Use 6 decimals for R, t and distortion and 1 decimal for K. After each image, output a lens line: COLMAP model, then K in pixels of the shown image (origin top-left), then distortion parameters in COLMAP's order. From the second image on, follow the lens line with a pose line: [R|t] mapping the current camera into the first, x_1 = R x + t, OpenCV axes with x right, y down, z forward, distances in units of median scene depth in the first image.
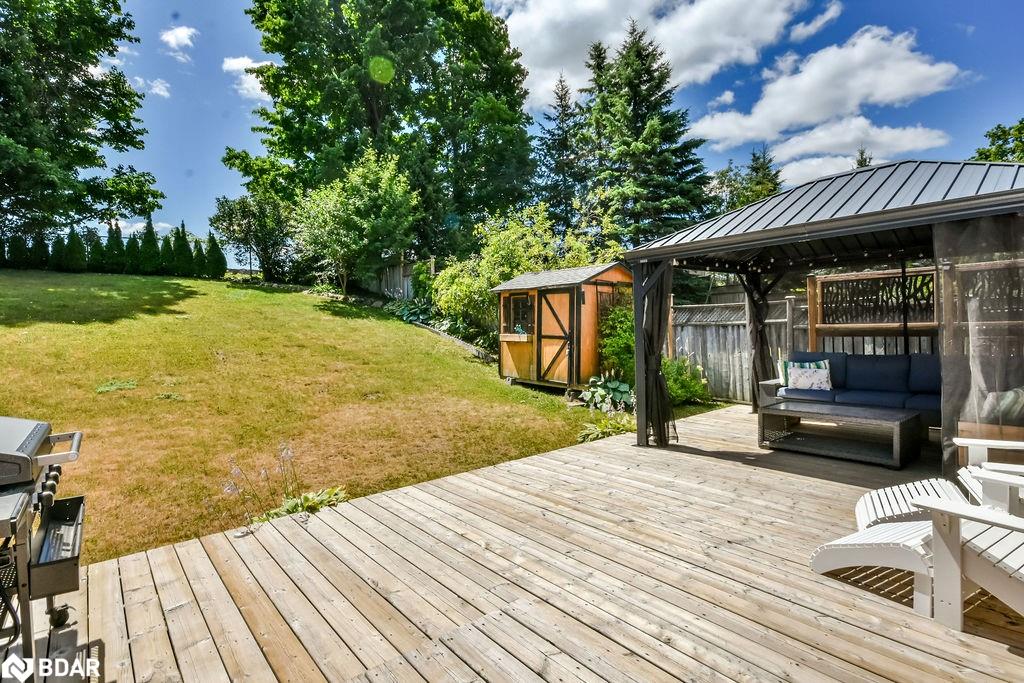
lens RADIAL K [[541.1, 0, 526.9], [0, 541.1, 334.3], [0, 0, 1]] dist [0.002863, -0.006221]
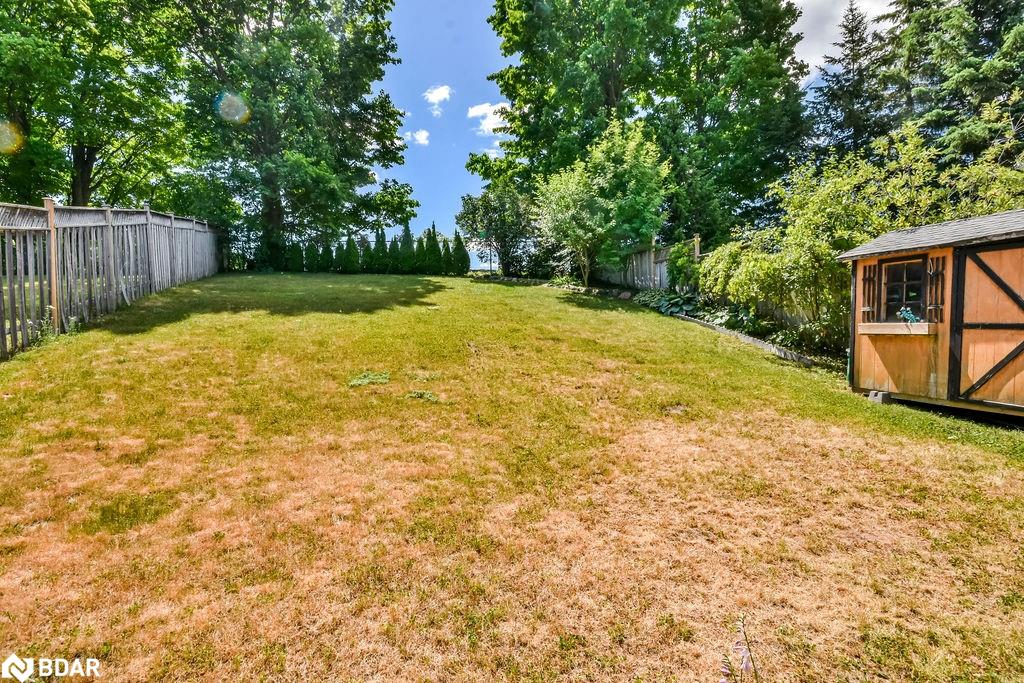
lens RADIAL K [[475.7, 0, 513.4], [0, 475.7, 341.8], [0, 0, 1]] dist [-0.002252, -0.007392]
pose [[0.924388, 0.015758, -0.381128, -0.168759], [-0.013576, 0.999872, 0.008414, 0.017545], [0.381212, -0.002603, 0.924484, 0.251653]]
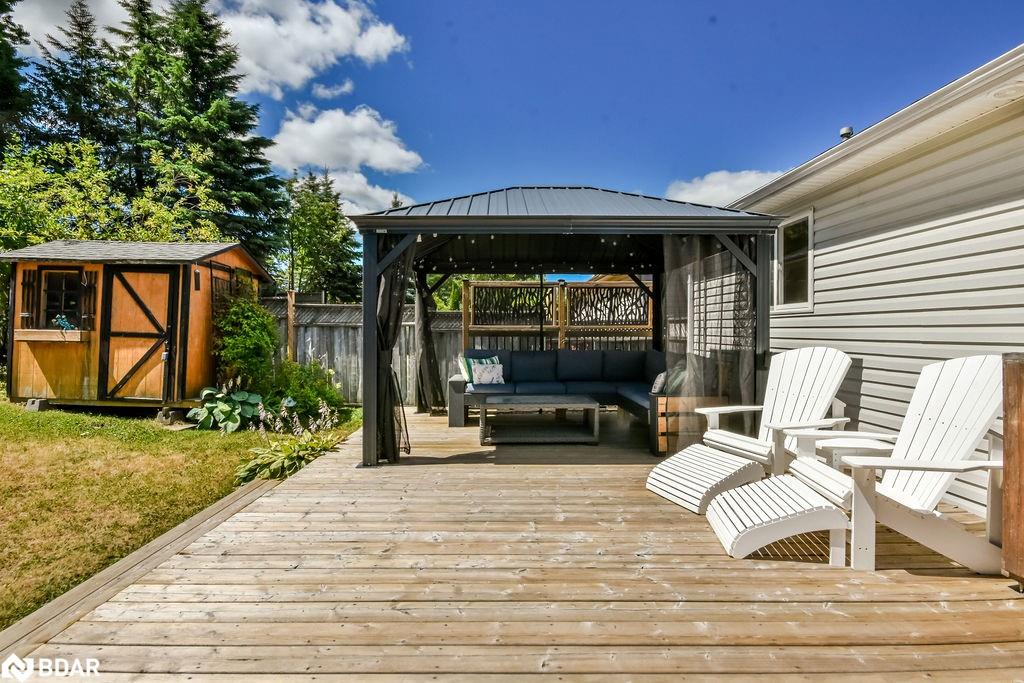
lens RADIAL K [[475.7, 0, 507.5], [0, 475.7, 343.1], [0, 0, 1]] dist [-0.002252, -0.007392]
pose [[0.630165, 0.011751, 0.776372, -0.087553], [-0.003238, 0.999917, -0.012507, 0.015659], [-0.776455, 0.005367, 0.630150, 0.179558]]
